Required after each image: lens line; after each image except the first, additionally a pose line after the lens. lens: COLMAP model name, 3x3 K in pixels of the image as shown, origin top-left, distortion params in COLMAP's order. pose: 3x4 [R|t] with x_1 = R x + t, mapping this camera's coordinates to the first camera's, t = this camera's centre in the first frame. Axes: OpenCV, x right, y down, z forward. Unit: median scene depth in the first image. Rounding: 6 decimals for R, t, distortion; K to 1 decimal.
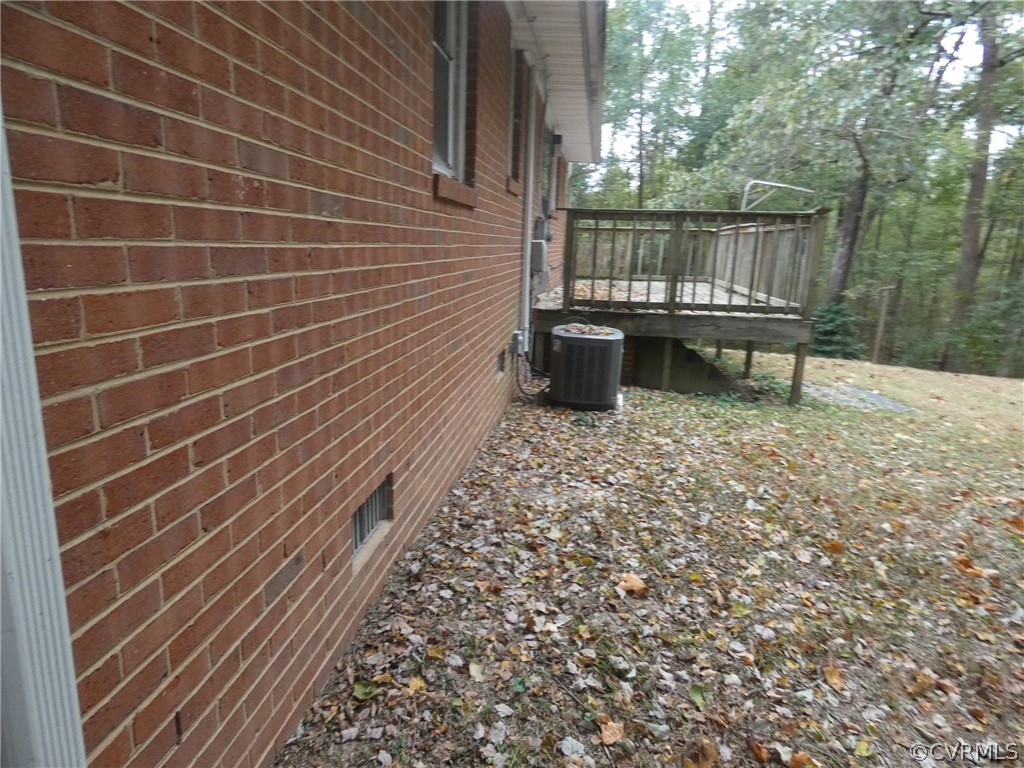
lens RADIAL K [[620.5, 0, 512.0], [0, 620.5, 384.2], [0, 0, 1]] dist [-0.010728, -0.004575]
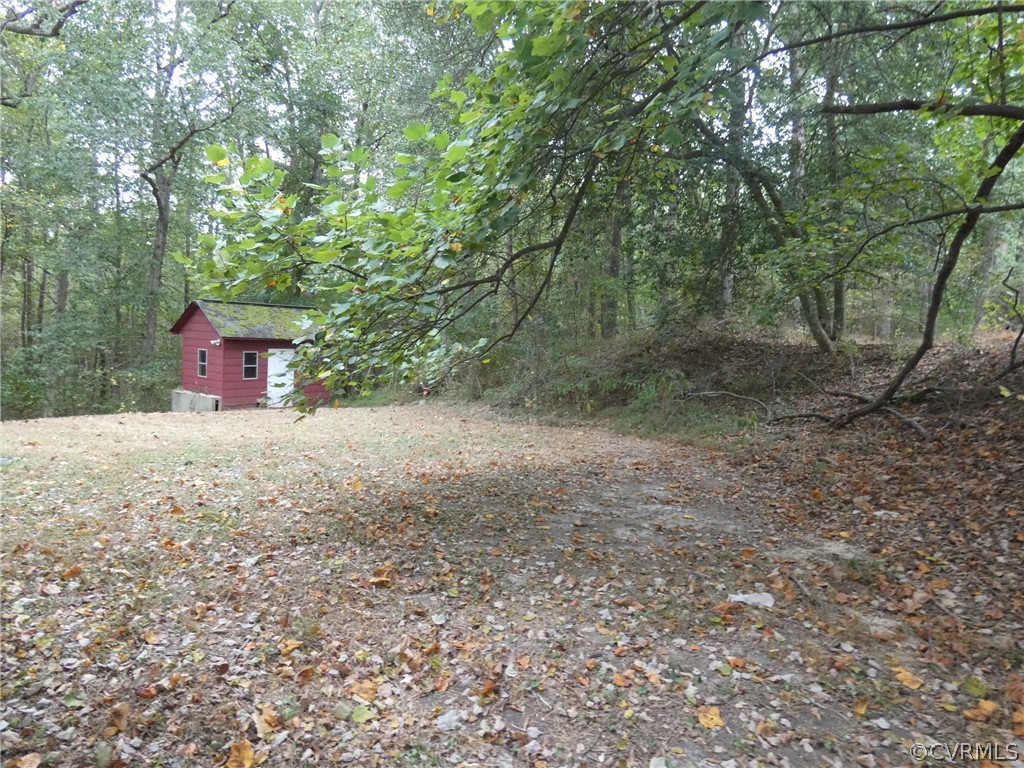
lens RADIAL K [[620.5, 0, 512.1], [0, 620.5, 384.0], [0, 0, 1]] dist [-0.010728, -0.004575]
pose [[0.227792, -0.101343, 0.968422, -0.520275], [0.168317, 0.983695, 0.063350, -0.023703], [-0.959052, 0.148571, 0.241136, -0.160719]]
